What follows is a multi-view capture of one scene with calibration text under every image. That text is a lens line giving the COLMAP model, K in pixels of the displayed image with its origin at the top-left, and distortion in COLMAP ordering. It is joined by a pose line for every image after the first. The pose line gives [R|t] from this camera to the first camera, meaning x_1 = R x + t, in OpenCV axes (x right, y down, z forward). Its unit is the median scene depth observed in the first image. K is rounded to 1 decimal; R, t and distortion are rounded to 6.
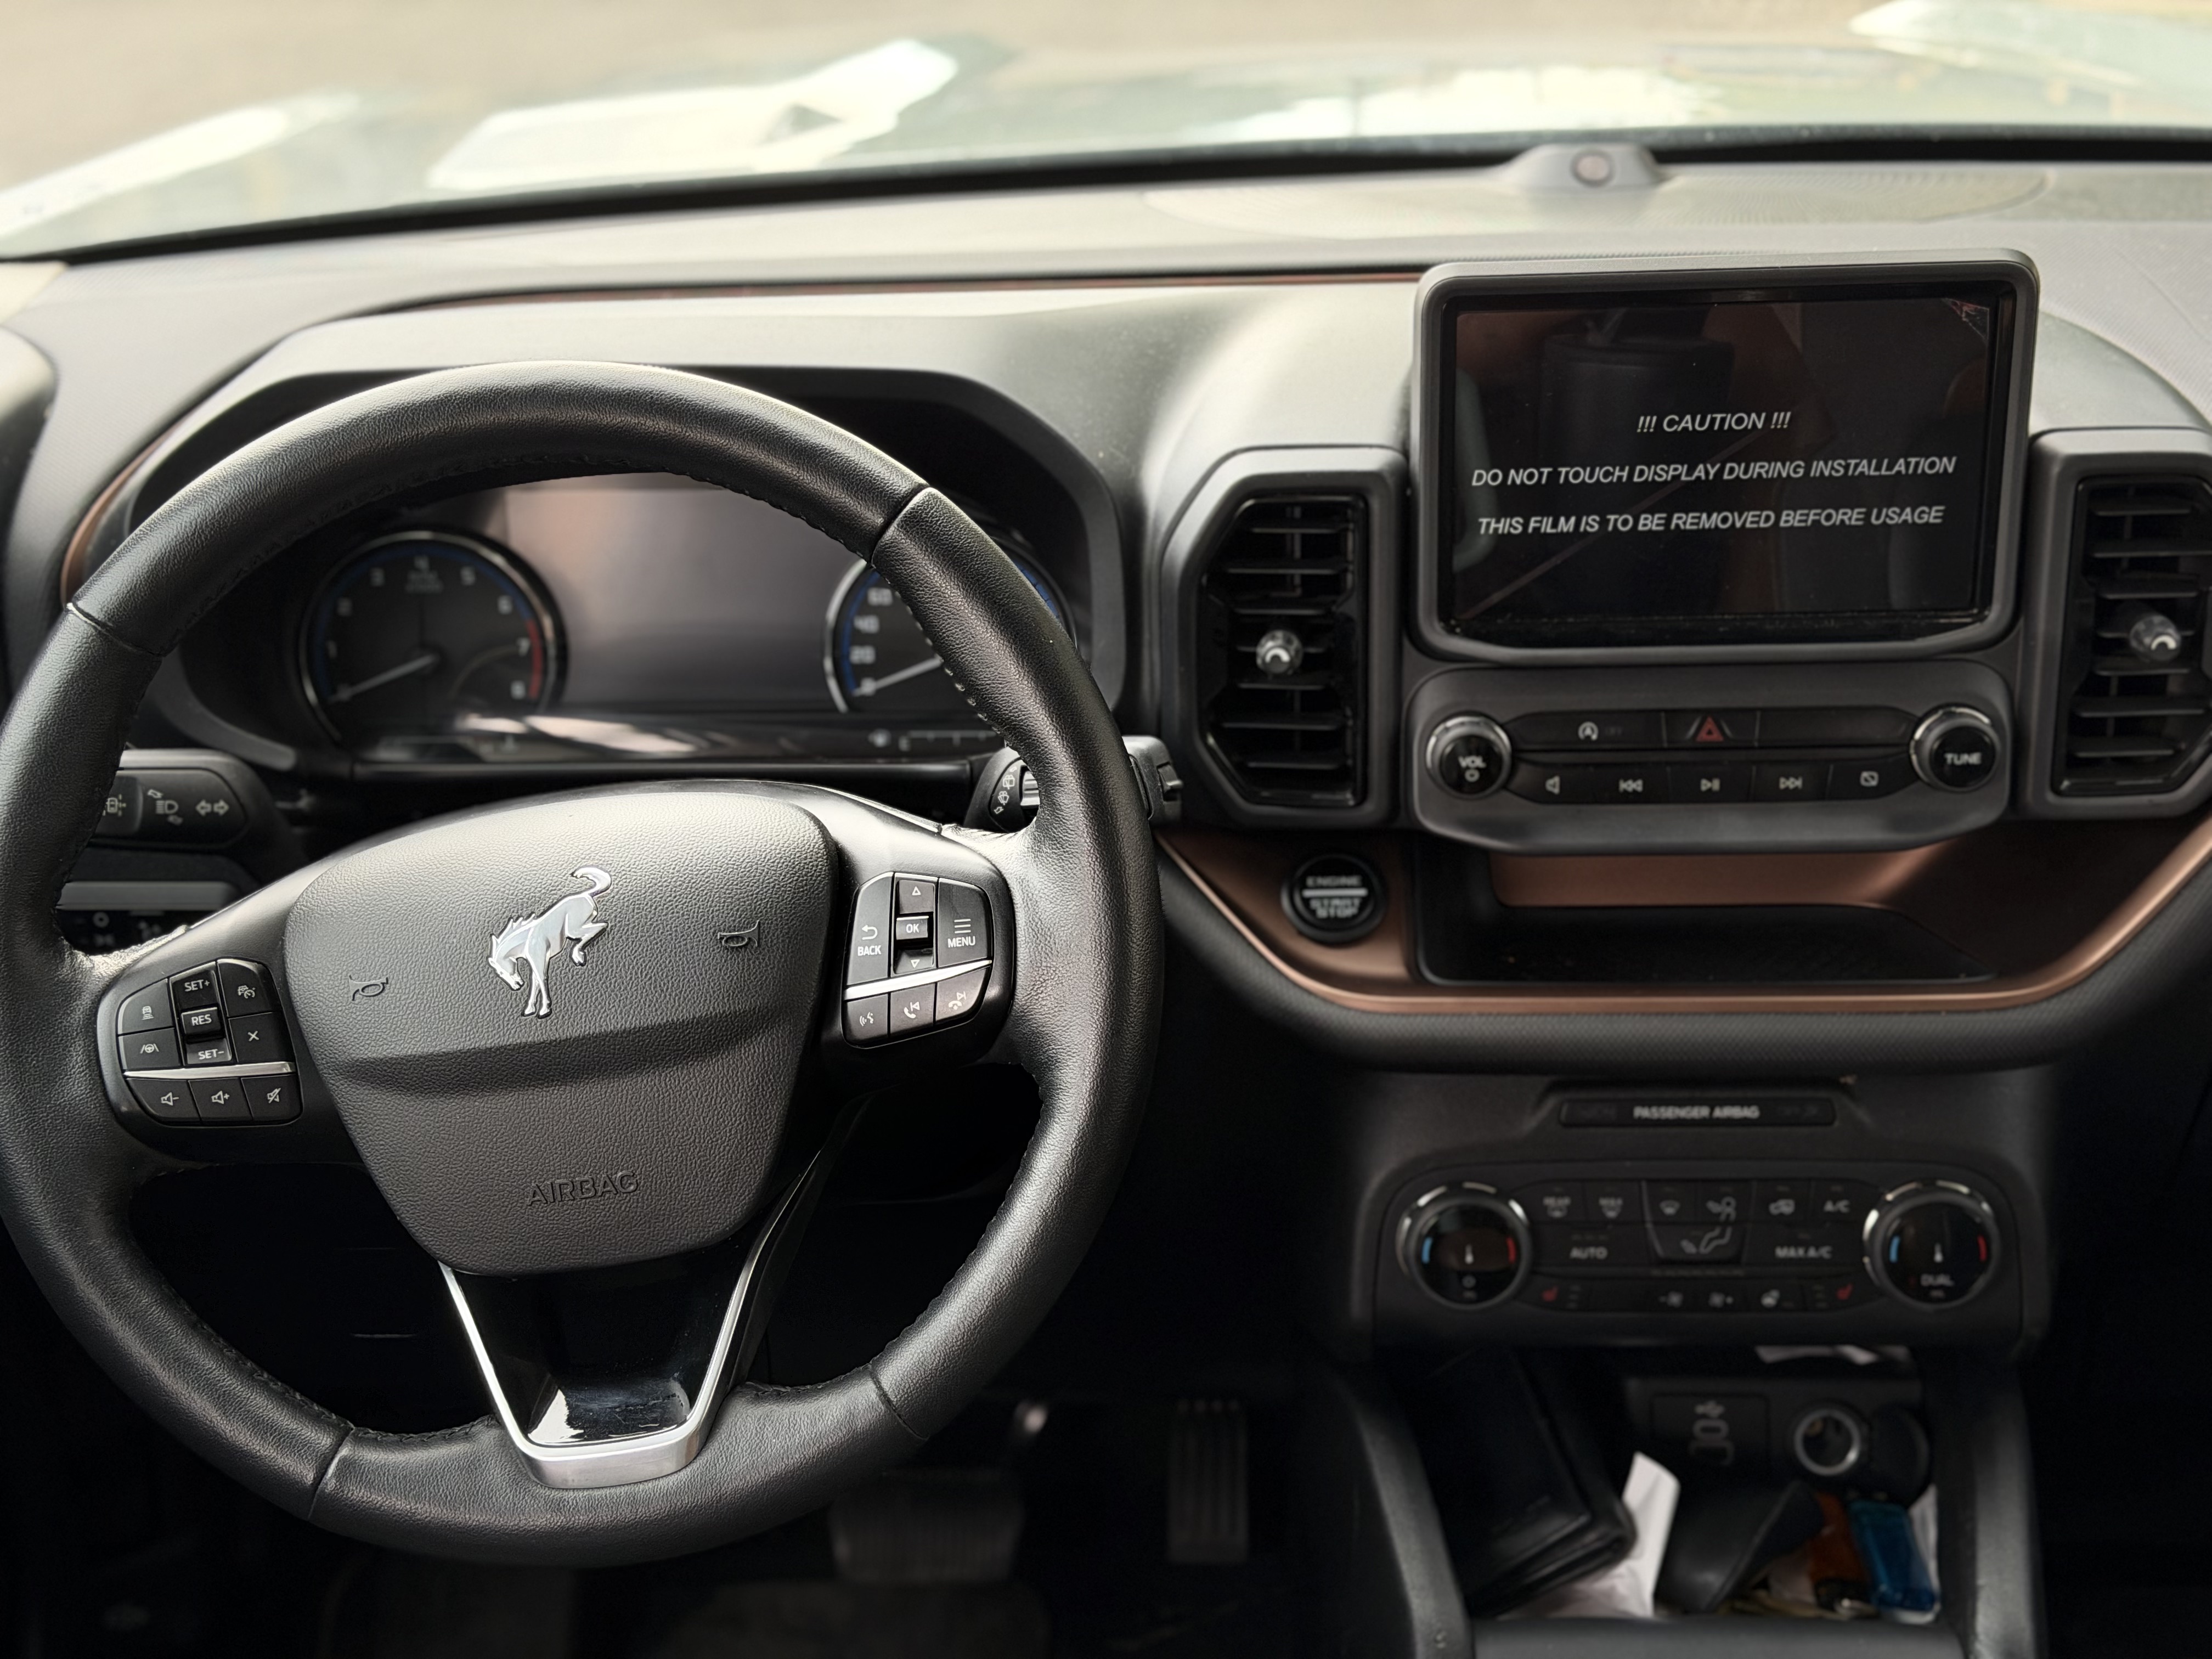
lens RADIAL K [[3118.3, 0, 1106.0], [0, 3118.3, 829.5], [0, 0, 1]] dist [0.057826, 0.018427]
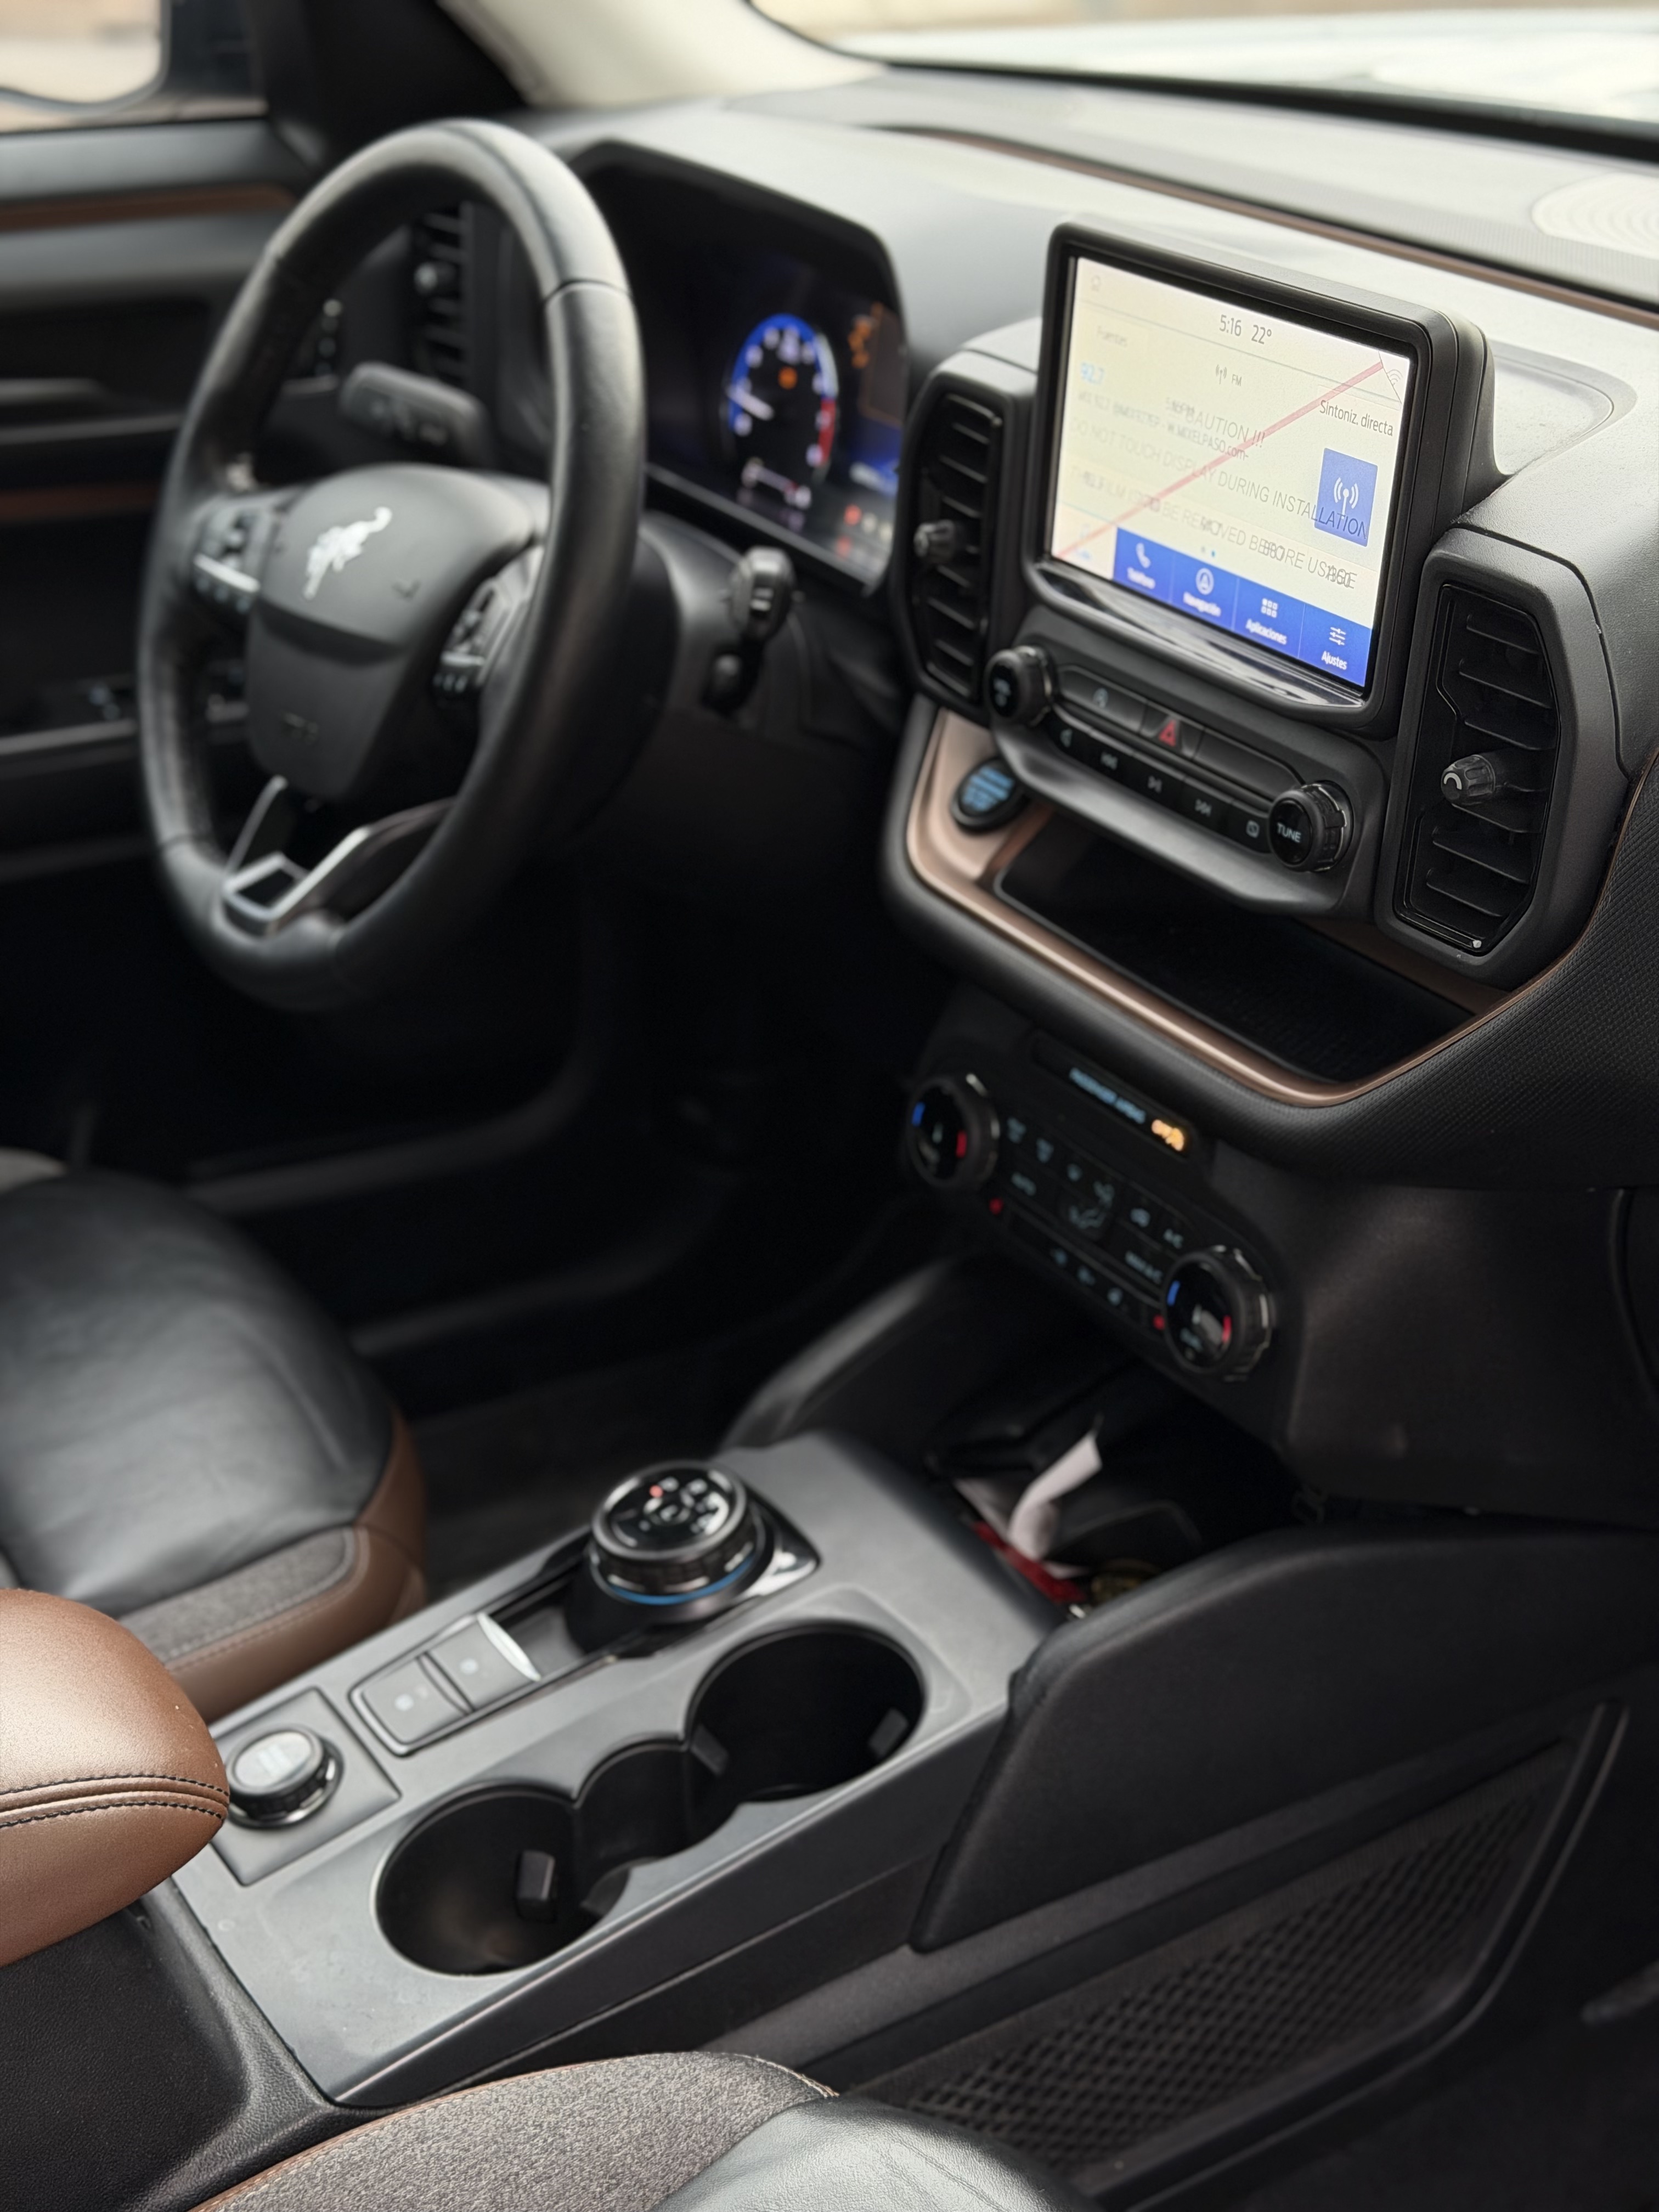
lens RADIAL K [[3118.3, 0, 829.5], [0, 3118.3, 1106.0], [0, 0, 1]] dist [0.057826, 0.018427]
pose [[0.581340, 0.405775, -0.705259, 0.862896], [-0.338579, 0.908805, 0.243798, -0.127073], [0.739870, 0.097056, 0.665712, 0.240154]]
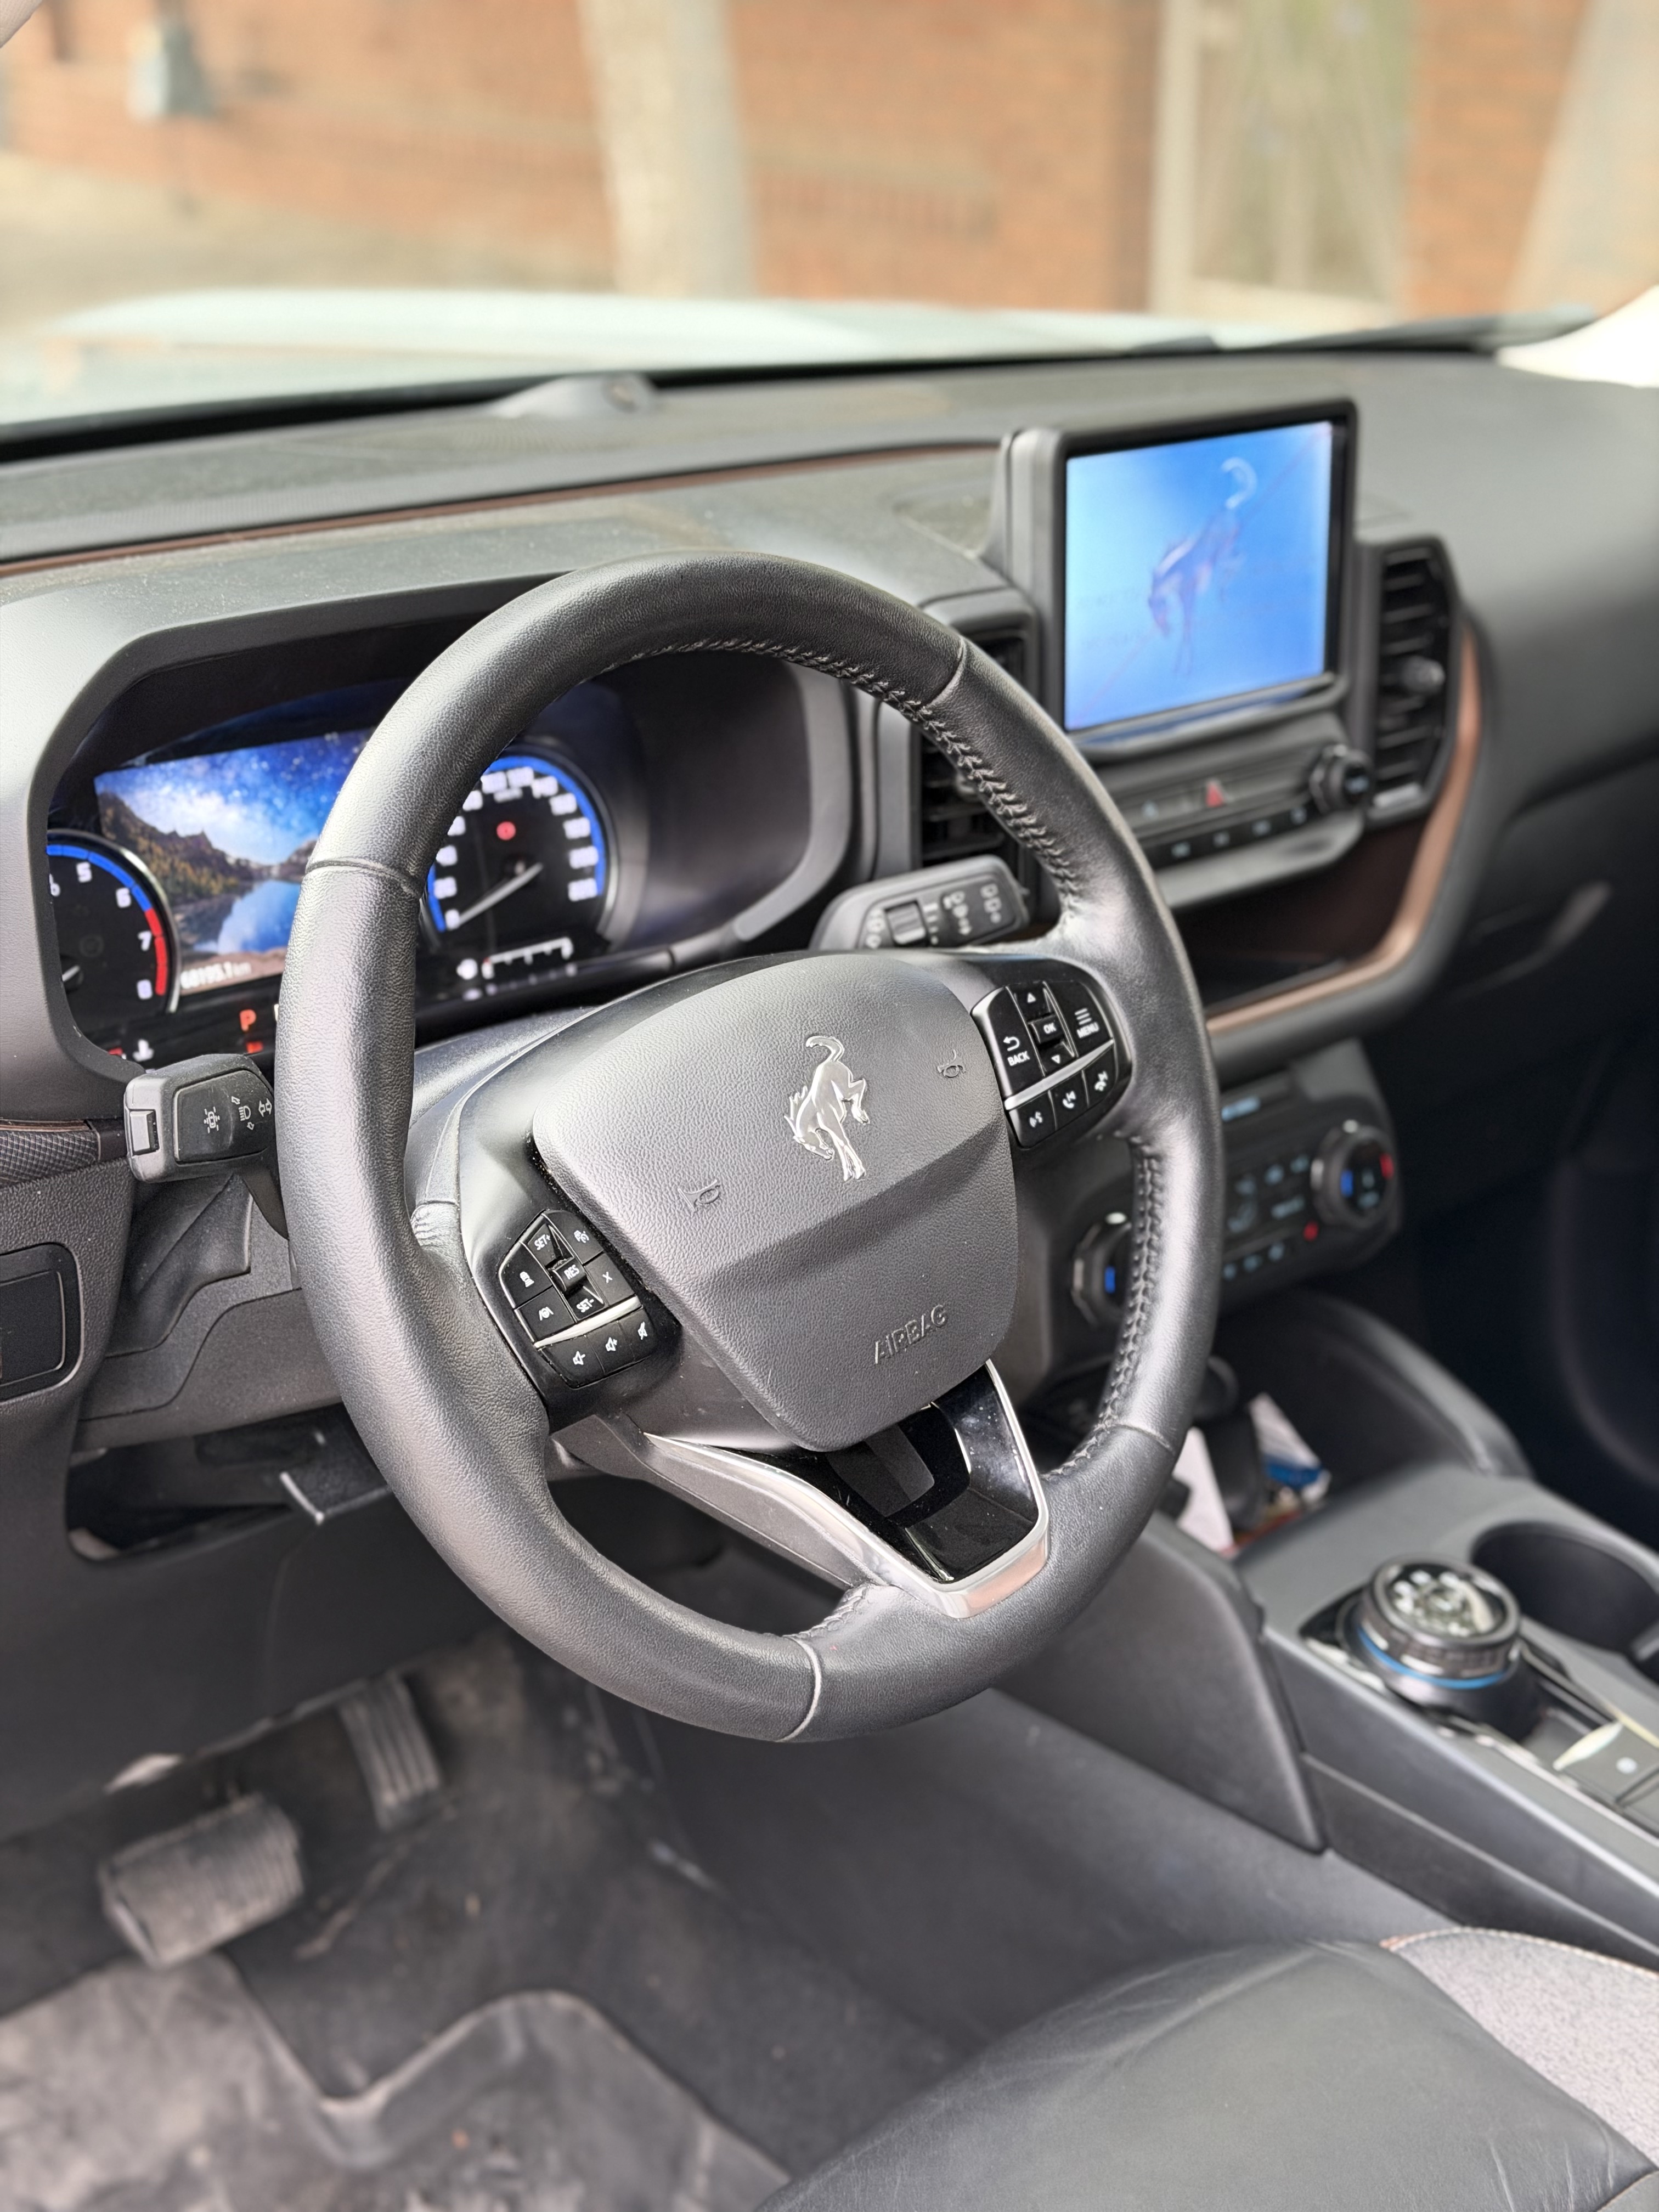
lens RADIAL K [[3118.3, 0, 829.5], [0, 3118.3, 1106.0], [0, 0, 1]] dist [0.057826, 0.018427]
pose [[0.675914, -0.206912, 0.707339, -0.773626], [0.233481, 0.970460, 0.060773, -0.022524], [-0.699019, 0.124073, 0.704257, 0.247623]]
